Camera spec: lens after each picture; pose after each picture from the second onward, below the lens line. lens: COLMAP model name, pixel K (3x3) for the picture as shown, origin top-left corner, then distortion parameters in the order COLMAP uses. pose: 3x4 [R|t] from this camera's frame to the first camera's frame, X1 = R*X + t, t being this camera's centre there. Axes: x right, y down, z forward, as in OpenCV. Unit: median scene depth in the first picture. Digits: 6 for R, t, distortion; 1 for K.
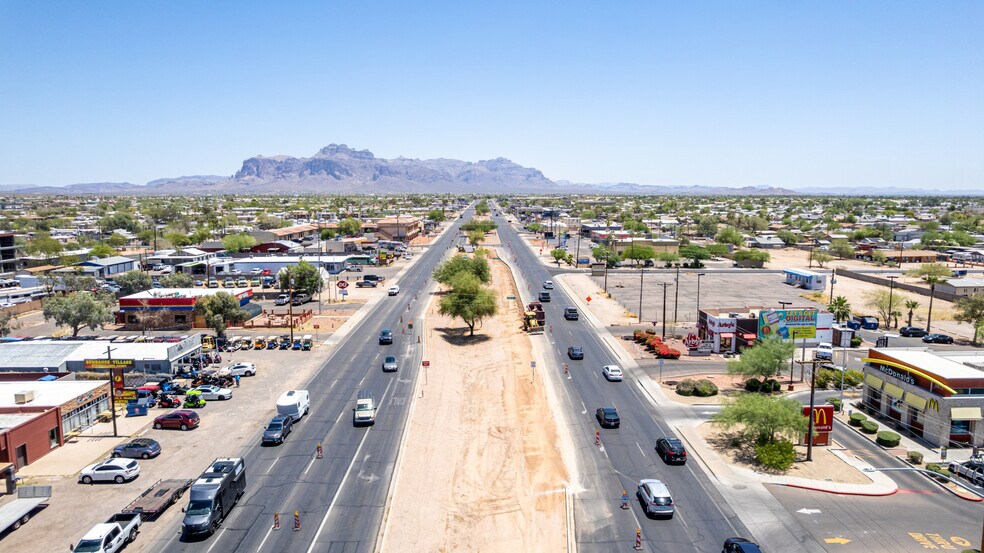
lens RADIAL K [[630.9, 0, 497.1], [0, 630.9, 278.6], [0, 0, 1]] dist [-0.072969, 0.066939]
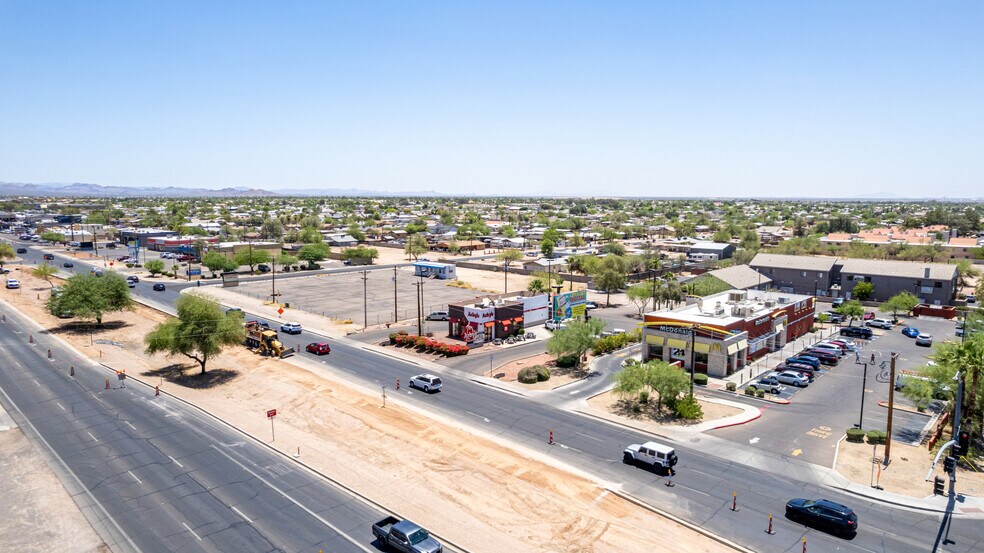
lens RADIAL K [[630.9, 0, 497.5], [0, 630.9, 273.1], [0, 0, 1]] dist [-0.072969, 0.066939]
pose [[0.704024, -0.083448, 0.705256, -0.431276], [0.091490, 0.995455, 0.026455, -0.027279], [-0.704258, 0.045899, 0.708459, 0.266341]]
